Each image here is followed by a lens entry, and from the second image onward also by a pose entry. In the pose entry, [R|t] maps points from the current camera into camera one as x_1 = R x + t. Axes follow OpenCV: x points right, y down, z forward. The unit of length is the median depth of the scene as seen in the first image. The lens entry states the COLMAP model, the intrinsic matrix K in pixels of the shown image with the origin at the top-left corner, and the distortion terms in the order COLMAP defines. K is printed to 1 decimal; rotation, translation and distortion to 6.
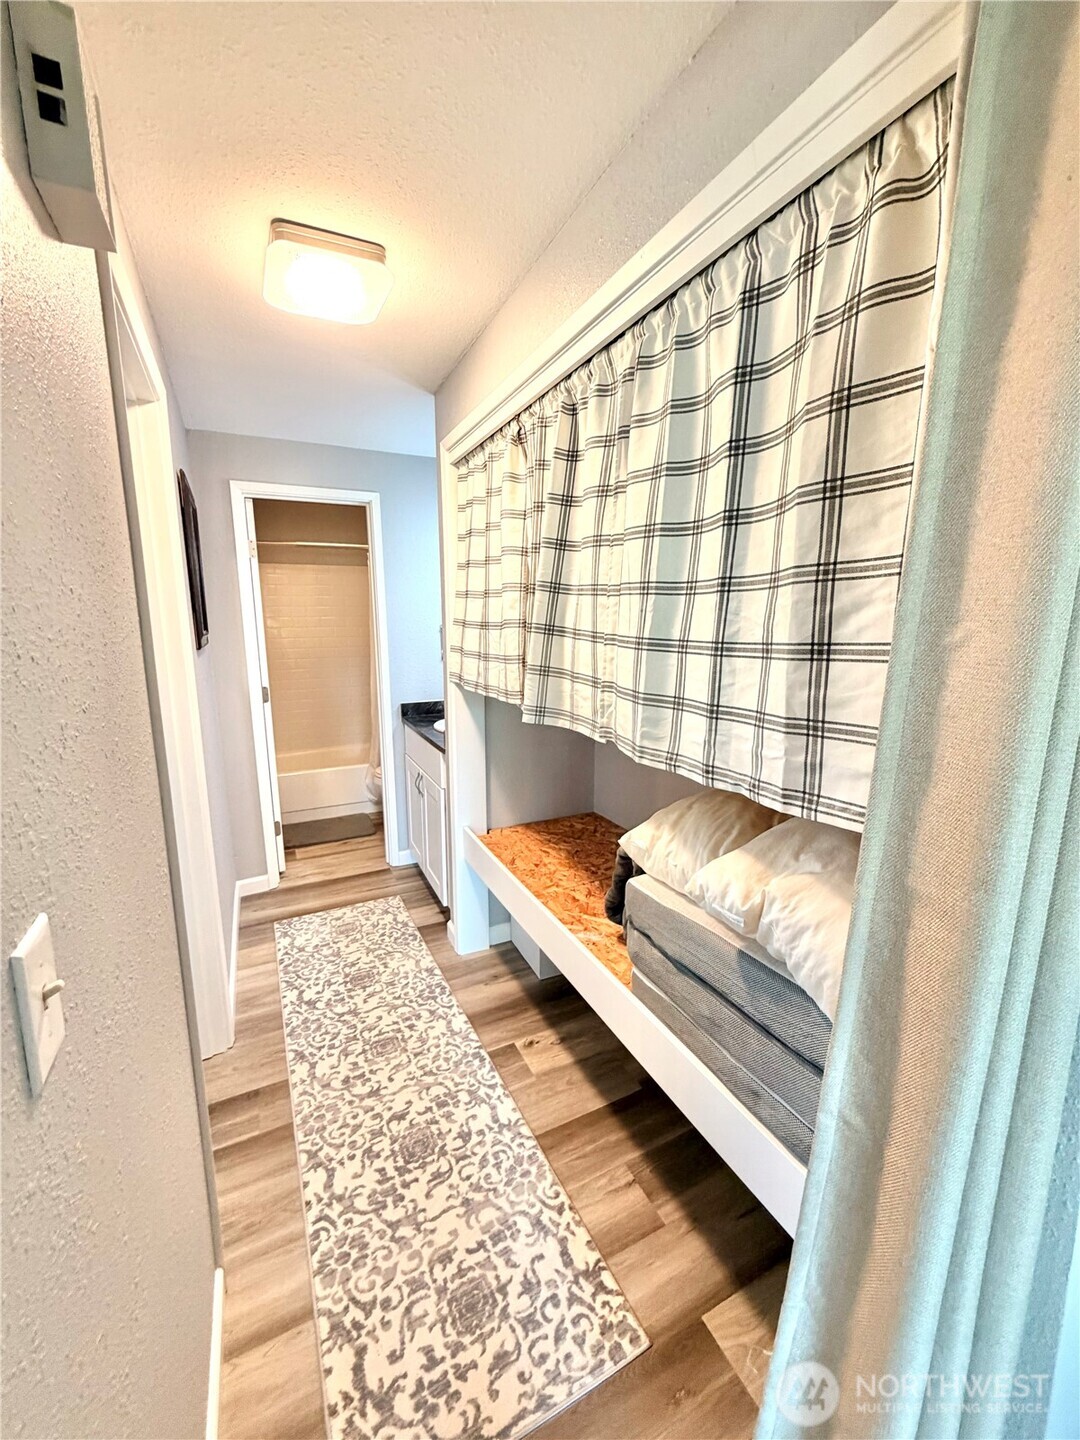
lens RADIAL K [[570.6, 0, 539.2], [0, 570.6, 718.0], [0, 0, 1]] dist [-0.001094, 0.000624]
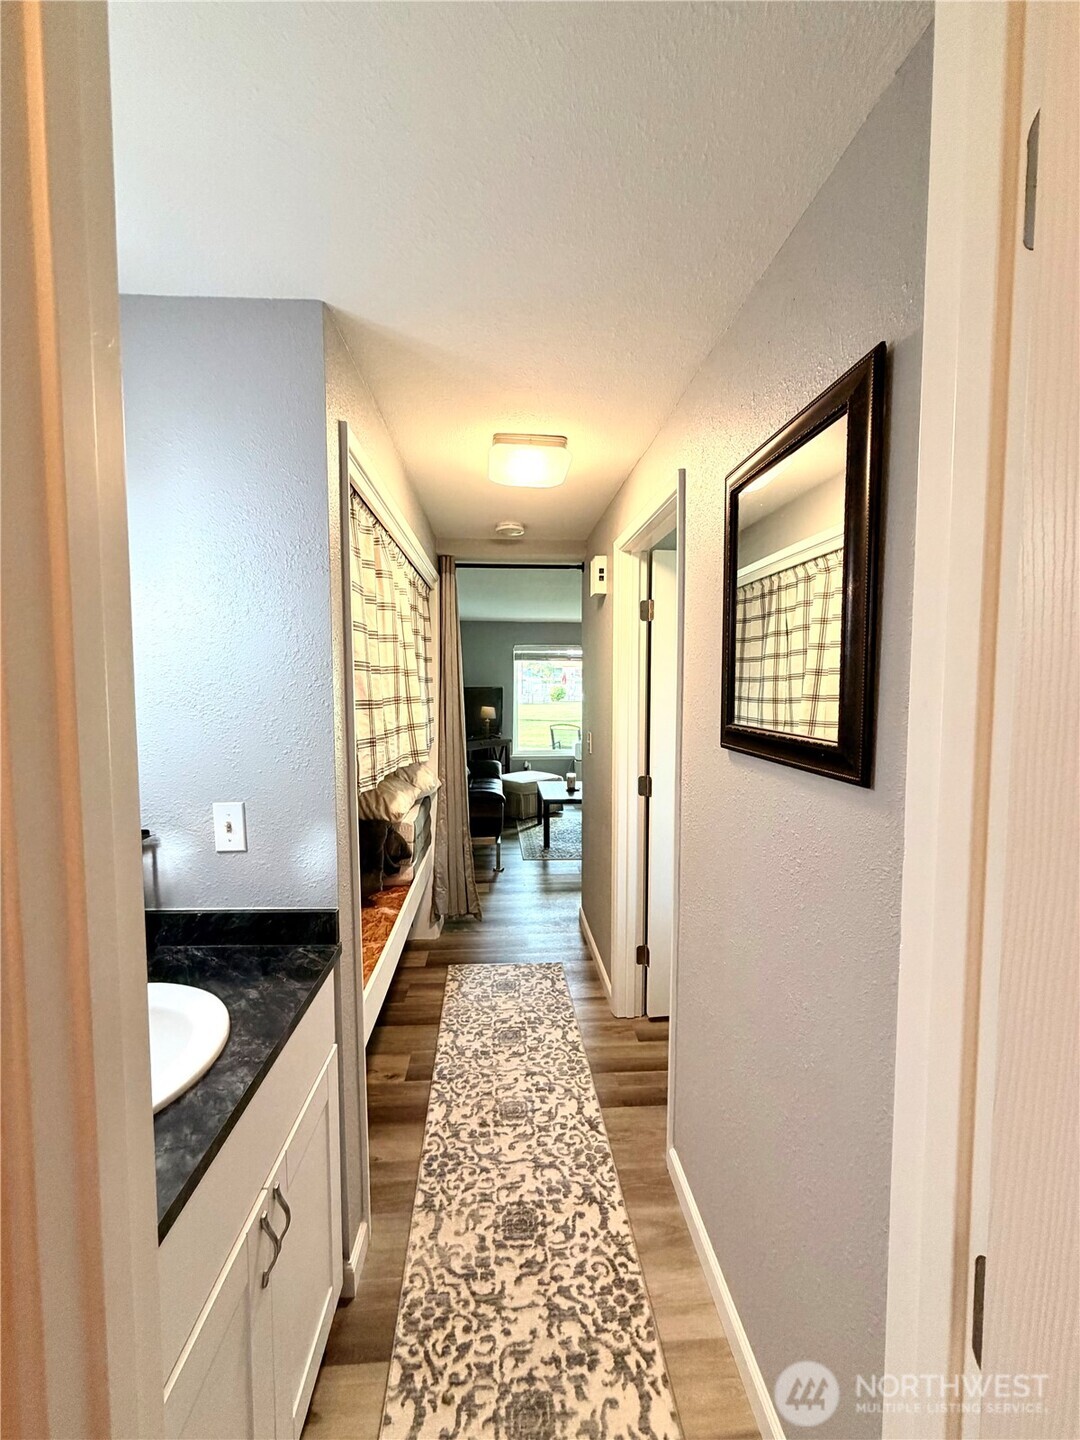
lens RADIAL K [[570.6, 0, 537.8], [0, 570.6, 718.4], [0, 0, 1]] dist [-0.001094, 0.000624]
pose [[-0.924584, -0.021325, 0.380382, -0.637955], [0.068105, 0.973099, 0.220093, -0.304564], [-0.374843, 0.229400, -0.898259, 1.625136]]
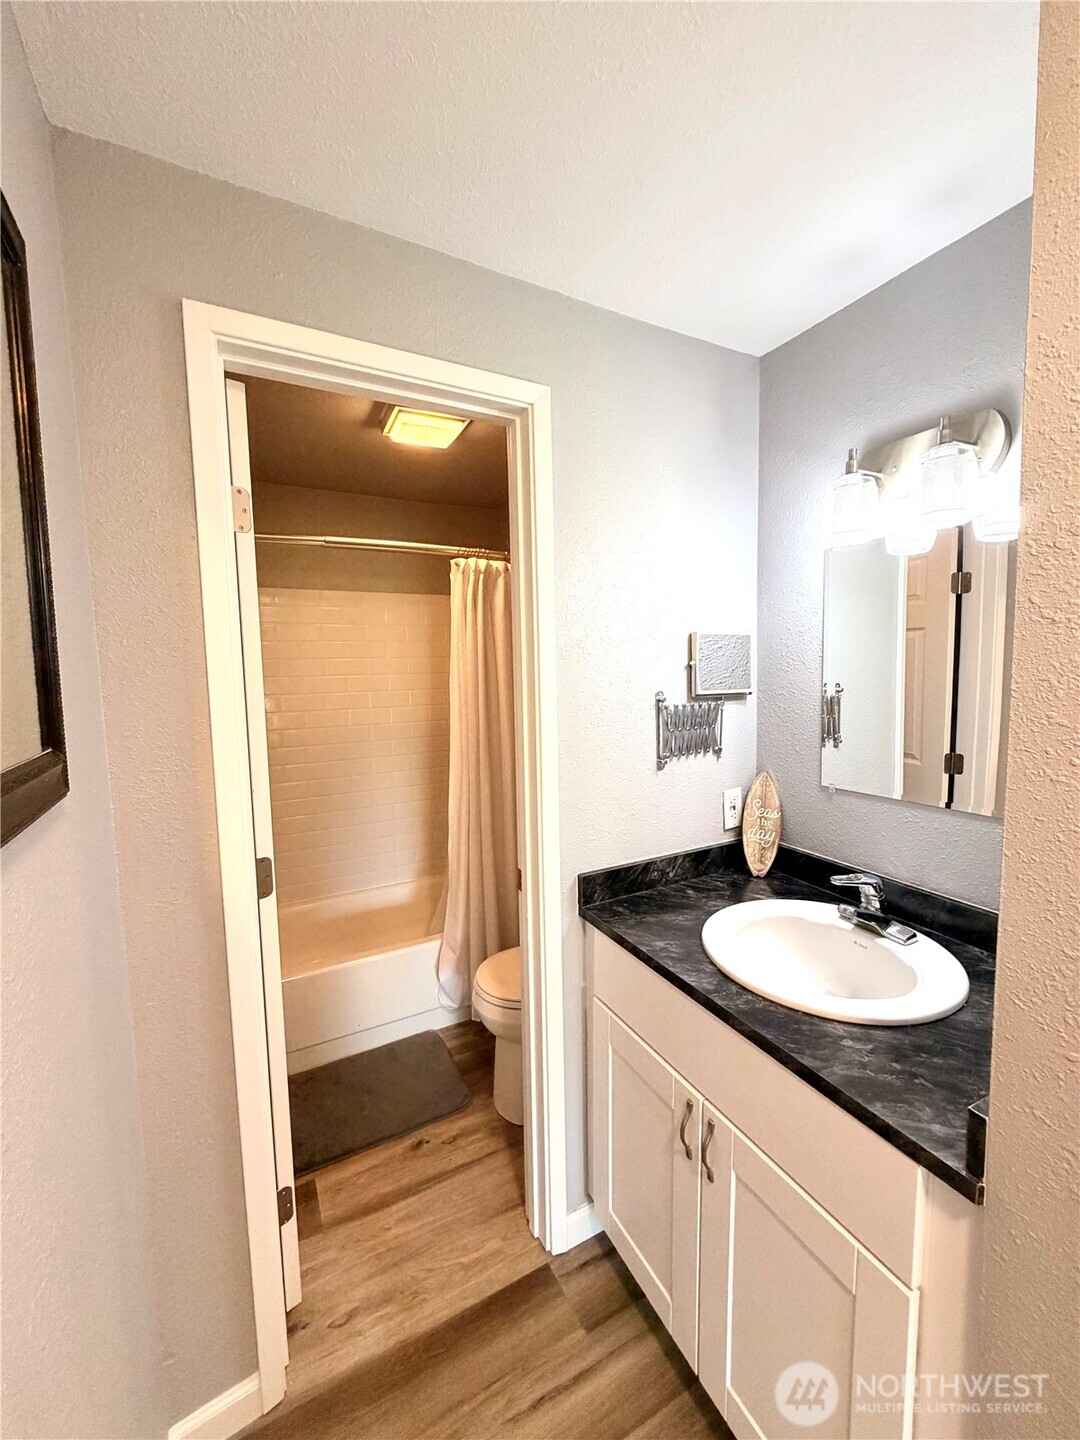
lens RADIAL K [[570.6, 0, 540.5], [0, 570.6, 719.1], [0, 0, 1]] dist [-0.001094, 0.000624]
pose [[0.999470, -0.013134, 0.029770, -0.437471], [0.015621, 0.996268, -0.084894, -0.162228], [-0.028544, 0.085314, 0.995945, 0.866446]]
